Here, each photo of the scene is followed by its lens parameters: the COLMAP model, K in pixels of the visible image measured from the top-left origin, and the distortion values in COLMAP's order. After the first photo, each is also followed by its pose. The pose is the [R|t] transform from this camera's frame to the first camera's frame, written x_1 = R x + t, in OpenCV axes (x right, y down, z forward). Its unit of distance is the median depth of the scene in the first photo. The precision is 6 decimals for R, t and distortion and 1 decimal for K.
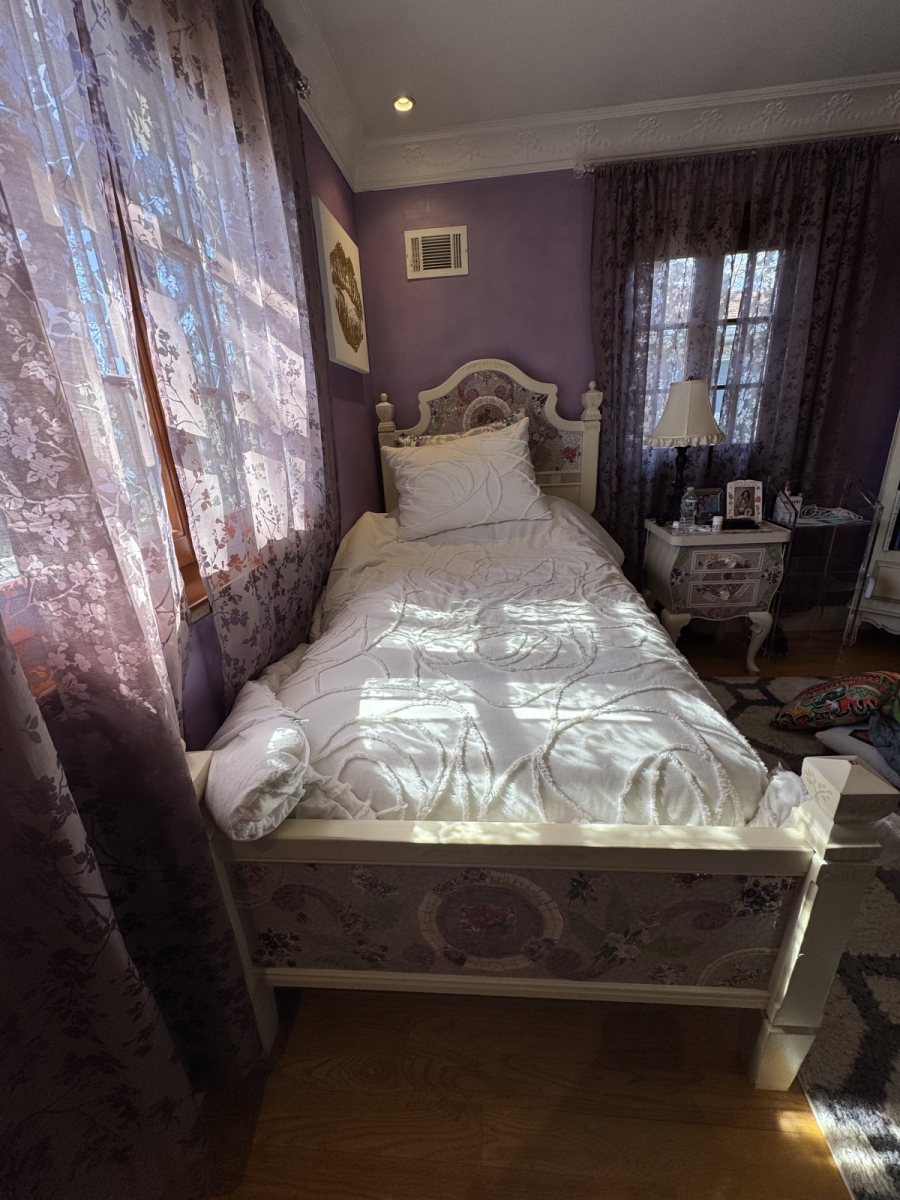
lens RADIAL K [[484.4, 0, 450.7], [0, 484.4, 603.3], [0, 0, 1]] dist [-0.000952, 0.000189]
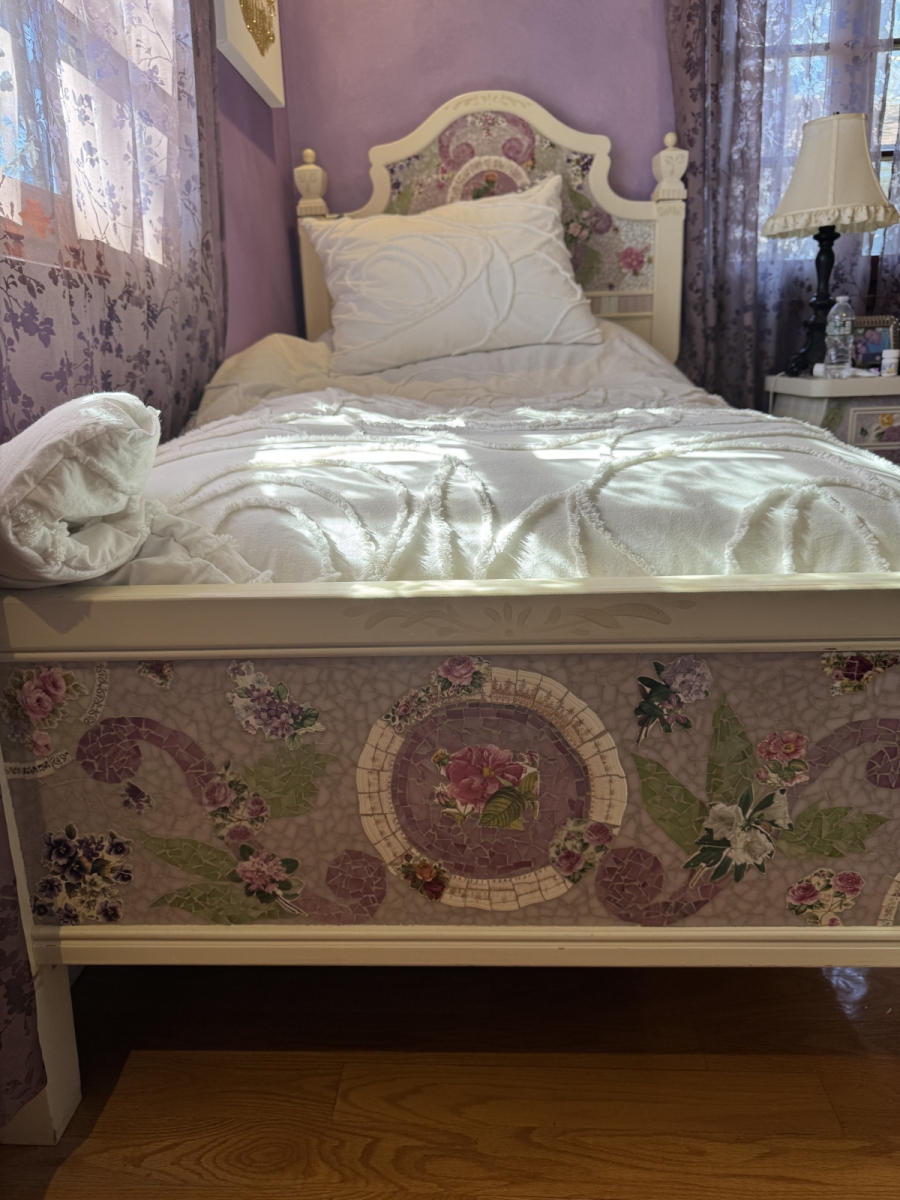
lens RADIAL K [[870.6, 0, 451.2], [0, 870.6, 592.0], [0, 0, 1]] dist [0.039439, -0.059670]
pose [[0.999463, 0.008505, 0.031645, 0.003516], [-0.005845, 0.996514, -0.083223, 0.376802], [-0.032243, 0.082993, 0.996028, 0.018507]]
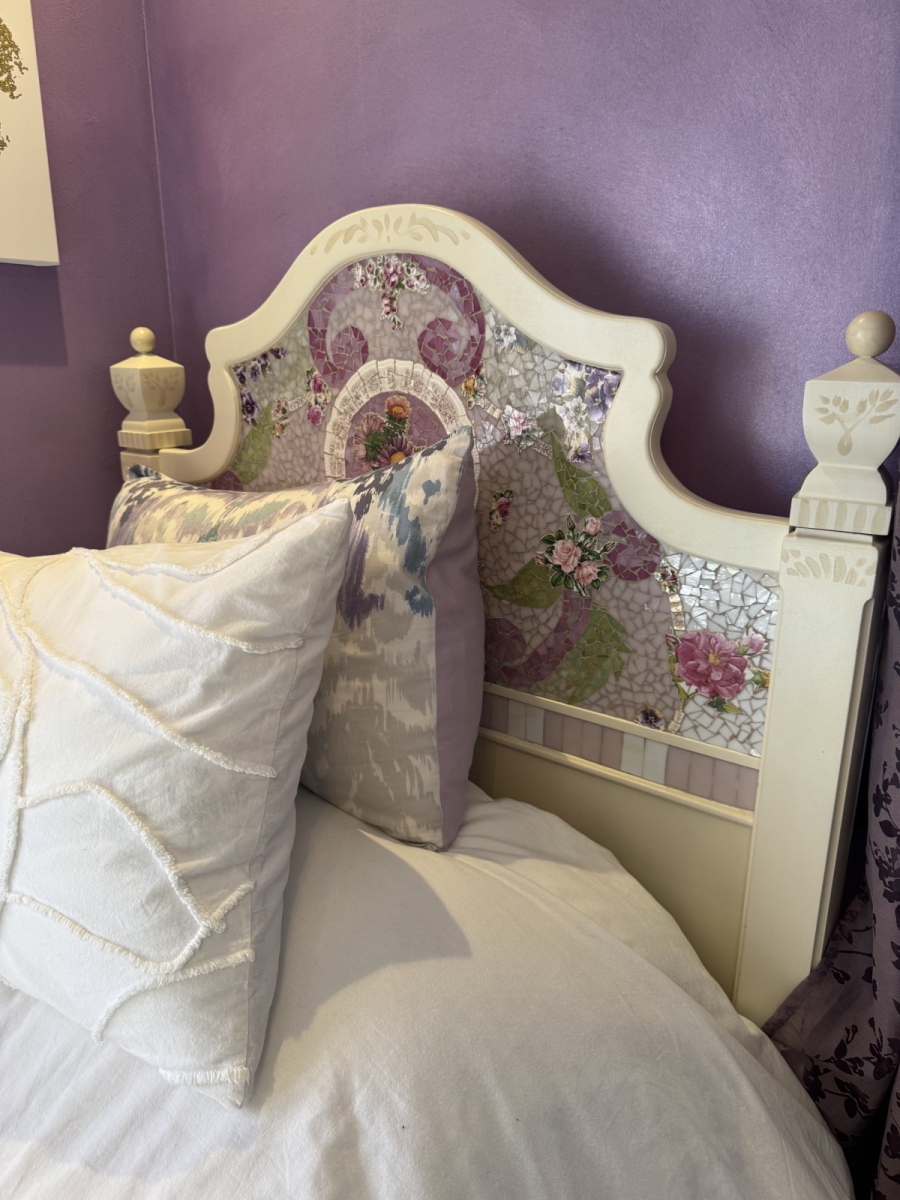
lens RADIAL K [[870.6, 0, 455.7], [0, 870.6, 612.4], [0, 0, 1]] dist [0.039439, -0.059670]
pose [[0.832491, 0.208307, -0.513388, 0.745906], [-0.227343, 0.973459, 0.026331, -0.699398], [0.505247, 0.094795, 0.857753, 1.419168]]
